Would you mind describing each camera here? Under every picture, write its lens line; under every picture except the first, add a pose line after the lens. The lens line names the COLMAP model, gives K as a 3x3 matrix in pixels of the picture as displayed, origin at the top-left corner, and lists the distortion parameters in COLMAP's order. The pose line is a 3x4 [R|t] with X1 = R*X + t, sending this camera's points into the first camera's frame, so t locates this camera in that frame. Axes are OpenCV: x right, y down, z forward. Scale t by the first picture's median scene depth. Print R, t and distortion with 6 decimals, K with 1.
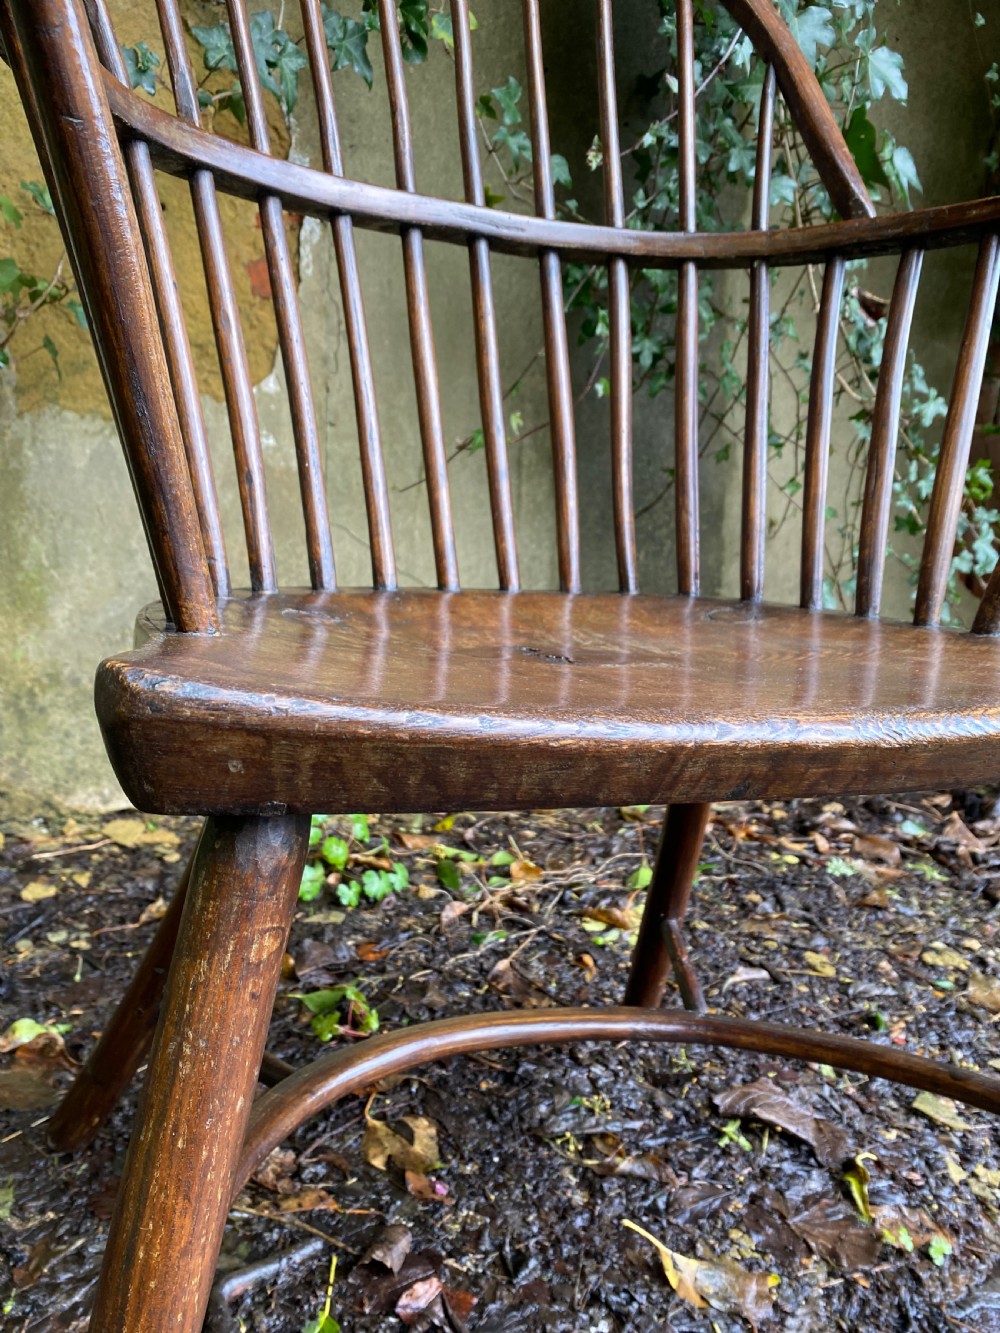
lens RADIAL K [[1044.6, 0, 494.6], [0, 1044.6, 664.8], [0, 0, 1]] dist [0.007147, -0.002402]
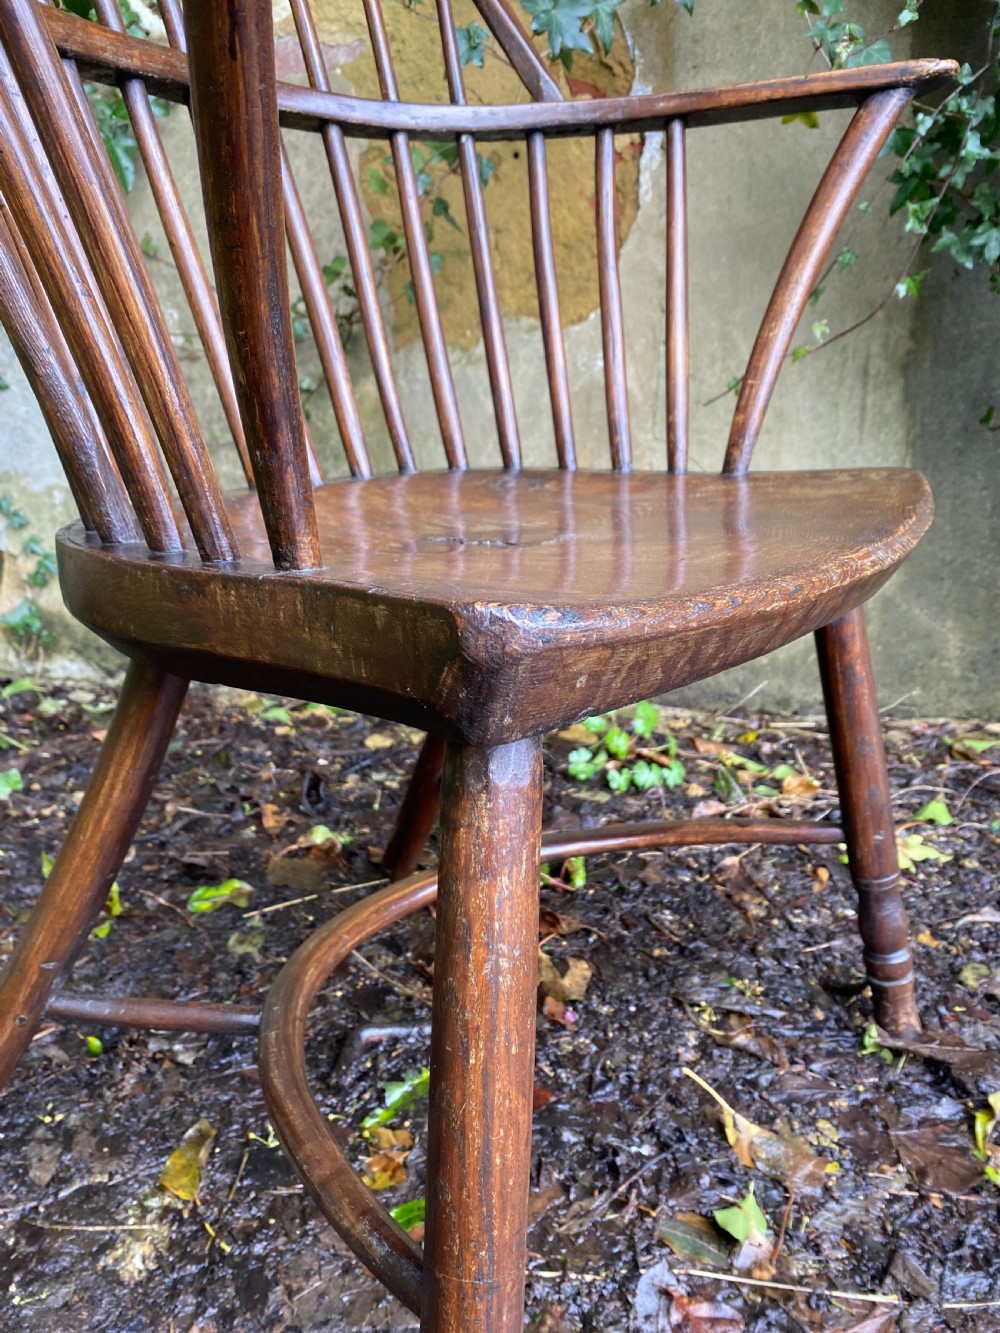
lens RADIAL K [[1030.0, 0, 502.9], [0, 1030.0, 669.0], [0, 0, 1]] dist [-0.003808, 0.000291]
pose [[0.889311, 0.089987, -0.448361, 0.298235], [-0.060945, 0.995024, 0.078821, 0.035797], [0.453223, -0.042771, 0.890370, -0.010708]]
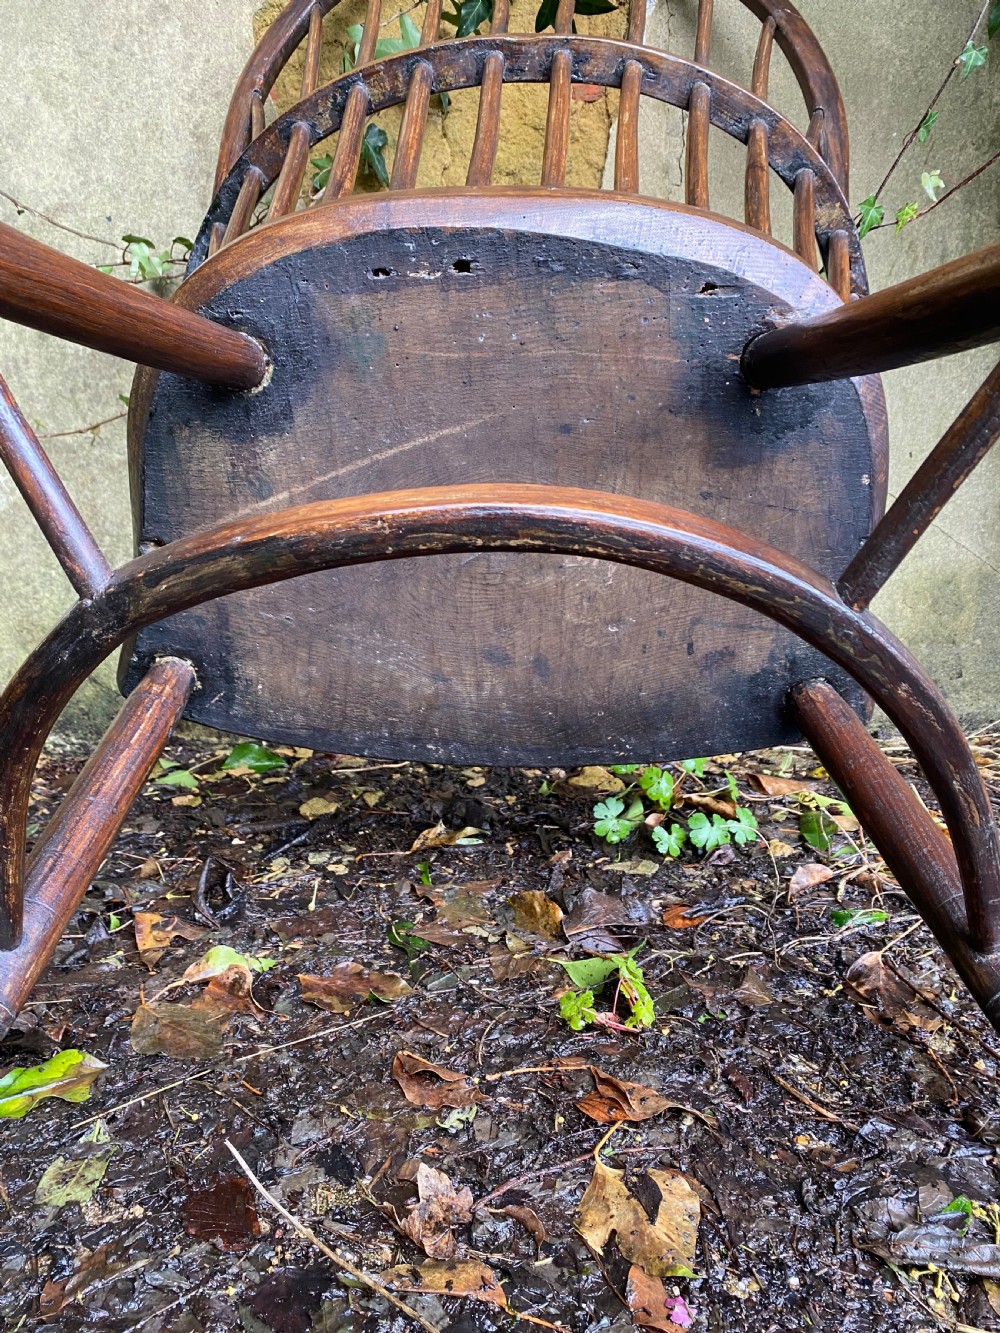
lens RADIAL K [[1018.9, 0, 509.5], [0, 1018.9, 673.5], [0, 0, 1]] dist [0.006482, 0.001882]
pose [[0.910223, 0.012956, -0.413915, 0.078336], [-0.004950, 0.999779, 0.020409, 0.112572], [0.414088, -0.016528, 0.910087, 0.380148]]
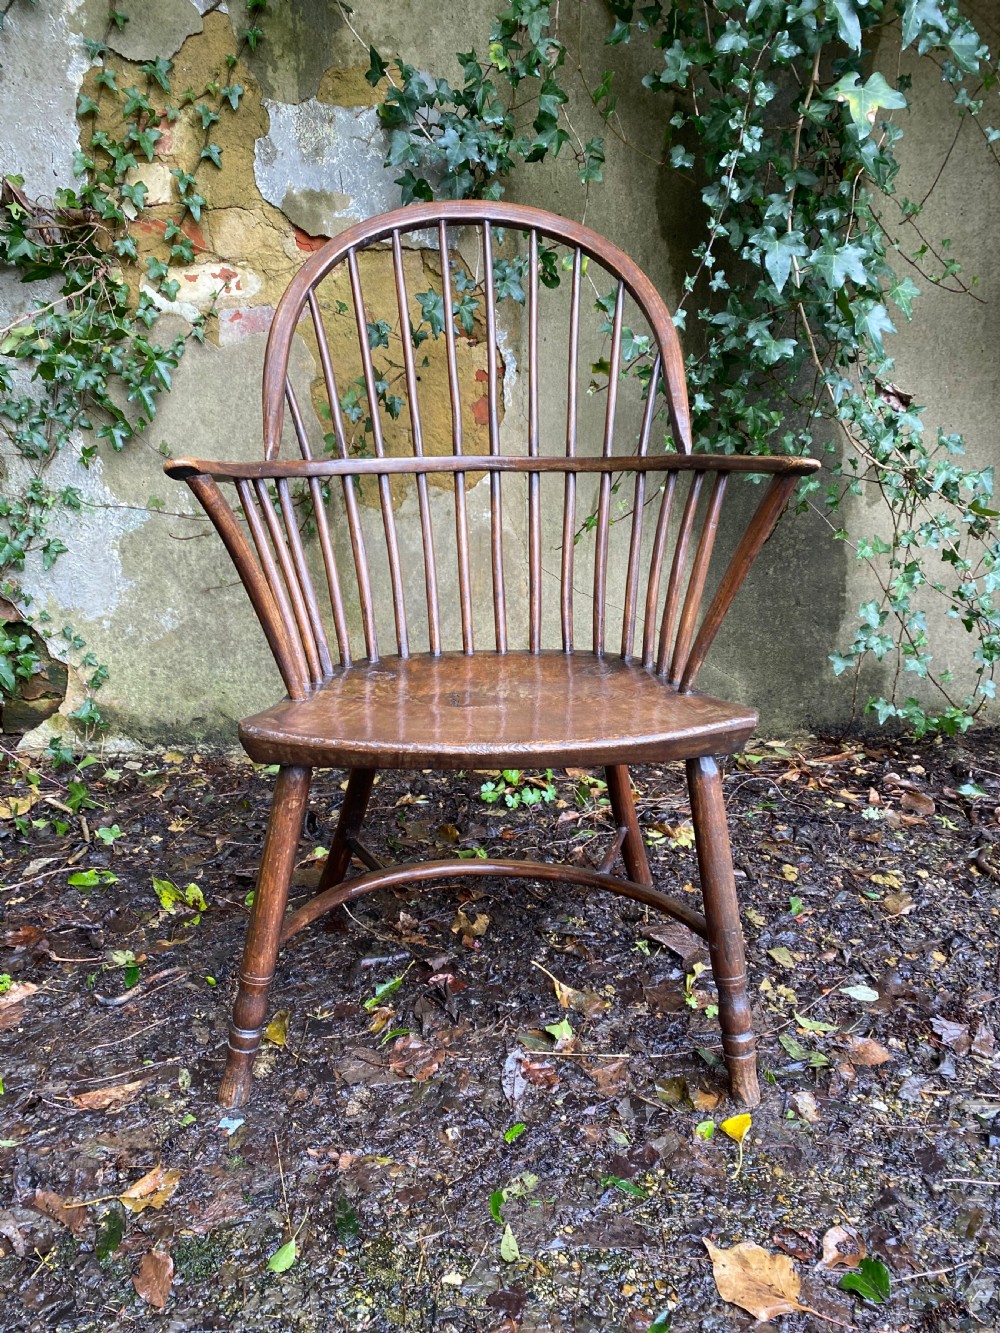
lens RADIAL K [[1016.3, 0, 504.7], [0, 1016.3, 669.6], [0, 0, 1]] dist [0.010130, -0.001806]
pose [[0.918200, 0.034141, -0.394644, 0.641110], [-0.002850, 0.996822, 0.079606, -0.157516], [0.396107, -0.071969, 0.915379, -0.626279]]
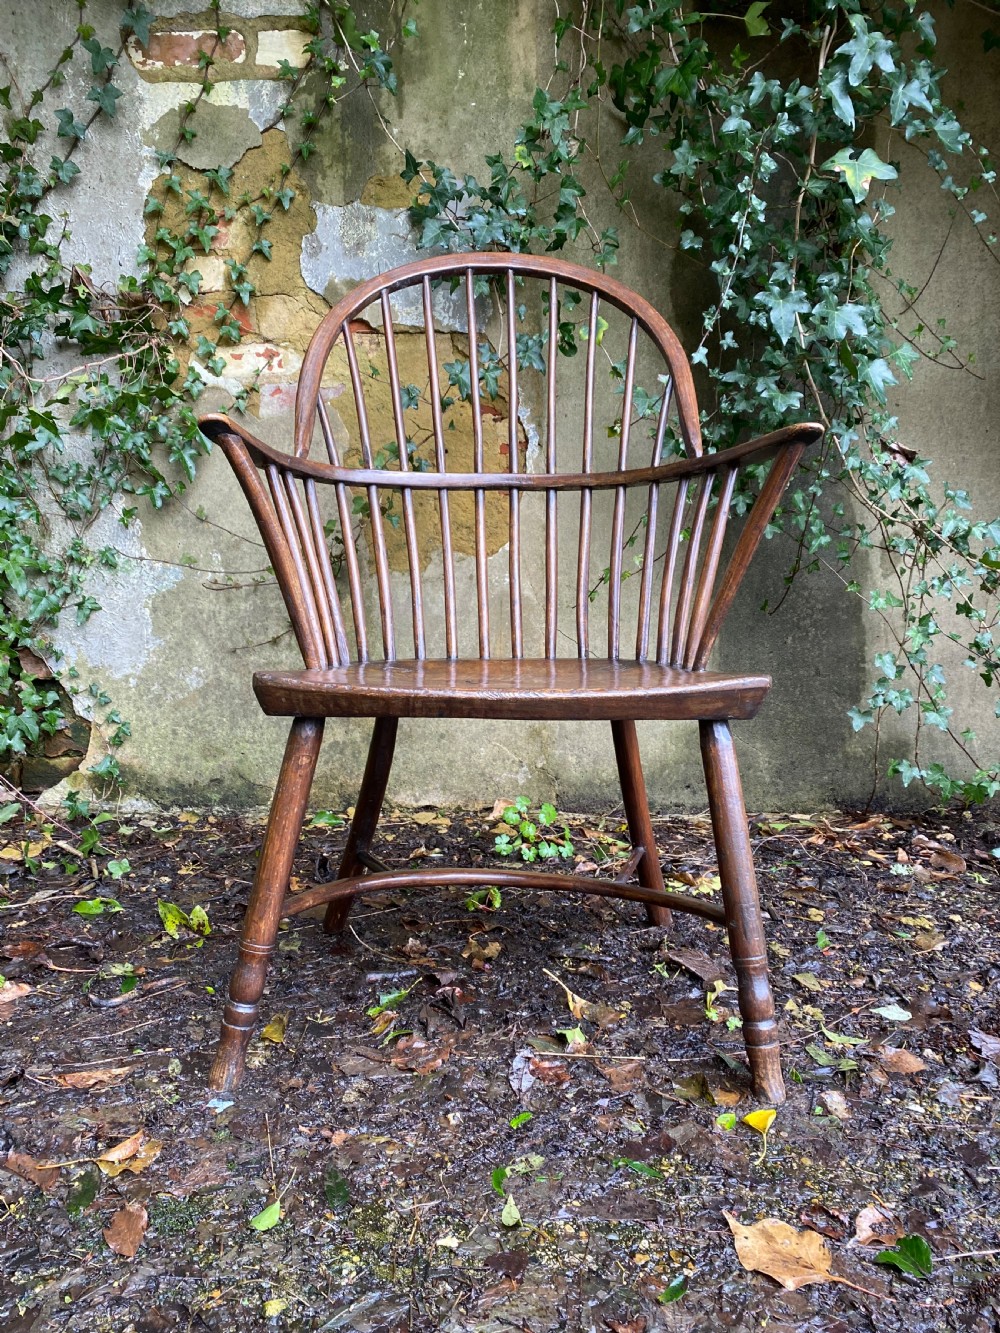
lens RADIAL K [[1016.3, 0, 504.7], [0, 1016.3, 669.6], [0, 0, 1]] dist [0.010130, -0.001806]
pose [[0.907466, -0.021449, -0.419577, 0.662353], [-0.019073, 0.995563, -0.092145, 0.107320], [0.419692, 0.091621, 0.903030, -0.626296]]
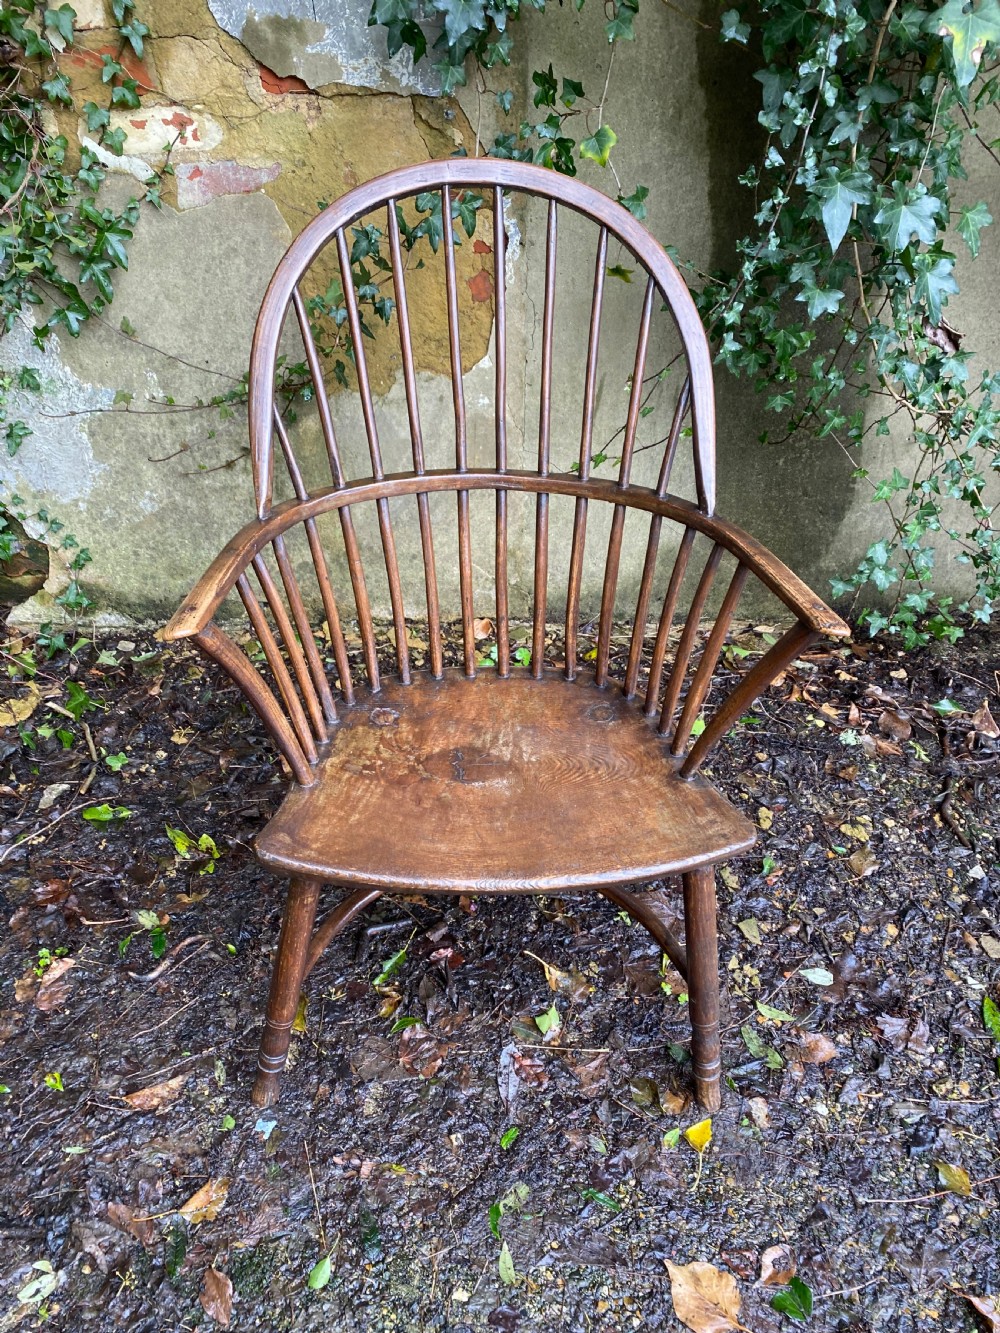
lens RADIAL K [[1014.0, 0, 492.0], [0, 1014.0, 665.1], [0, 0, 1]] dist [0.009976, -0.002259]
pose [[0.921390, 0.184229, -0.342199, 0.528340], [-0.025700, 0.907461, 0.419350, -0.729739], [0.387789, -0.377591, 0.840860, -0.497295]]
